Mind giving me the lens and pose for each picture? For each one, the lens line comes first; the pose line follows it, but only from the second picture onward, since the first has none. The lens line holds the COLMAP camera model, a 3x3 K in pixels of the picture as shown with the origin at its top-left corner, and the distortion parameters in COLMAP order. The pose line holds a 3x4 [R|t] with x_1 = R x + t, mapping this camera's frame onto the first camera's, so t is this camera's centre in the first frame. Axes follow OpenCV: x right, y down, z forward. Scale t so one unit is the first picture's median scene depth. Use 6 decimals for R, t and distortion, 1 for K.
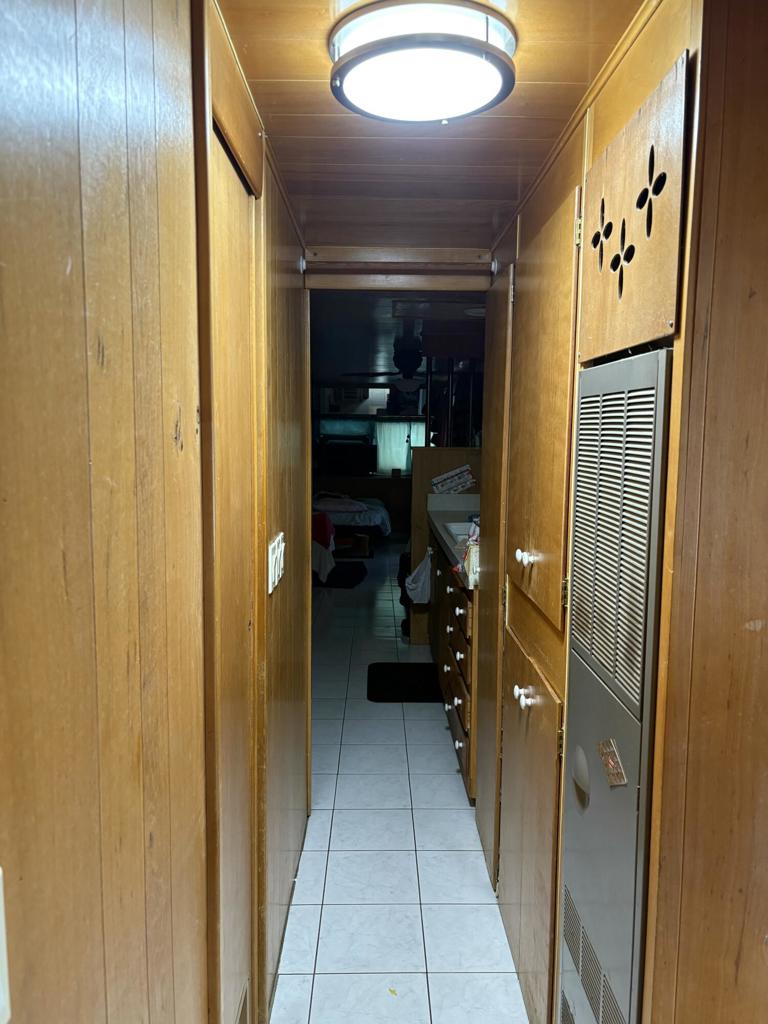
lens RADIAL K [[780.9, 0, 384.0], [0, 780.9, 512.0], [0, 0, 1]] dist [-0.005292, -0.007380]
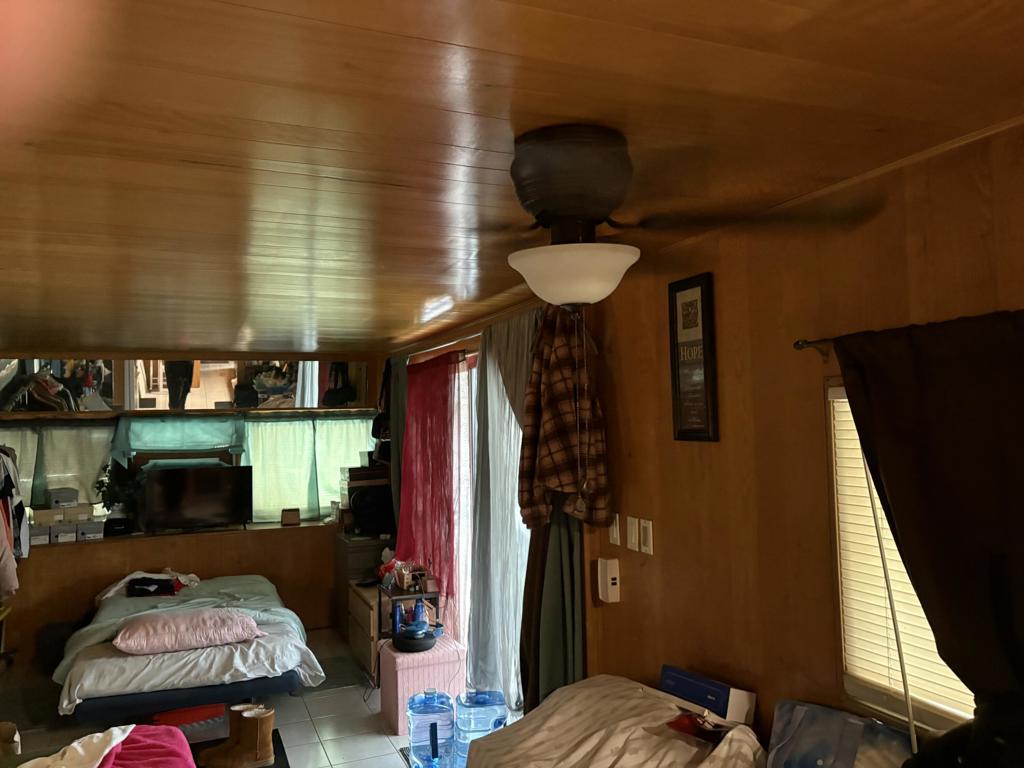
lens RADIAL K [[779.5, 0, 512.0], [0, 779.5, 384.0], [0, 0, 1]] dist [0.014271, -0.014010]
pose [[0.926227, -0.007989, 0.376880, -0.043633], [0.065744, 0.987876, -0.140634, -0.054335], [-0.371188, 0.155036, 0.915524, 0.439180]]
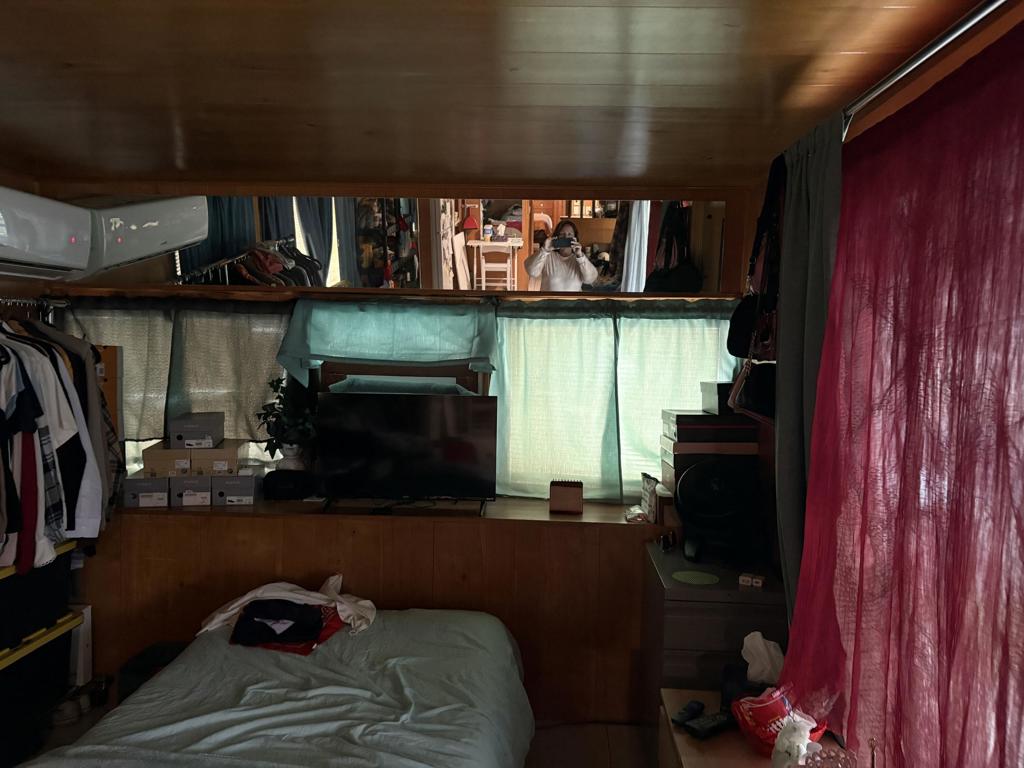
lens RADIAL K [[776.8, 0, 515.2], [0, 776.8, 350.9], [0, 0, 1]] dist [0.058387, -0.005361]
pose [[0.998040, 0.015473, -0.060640, 0.014161], [-0.020789, 0.995901, -0.088031, -0.076868], [0.059030, 0.089119, 0.994270, 0.708656]]
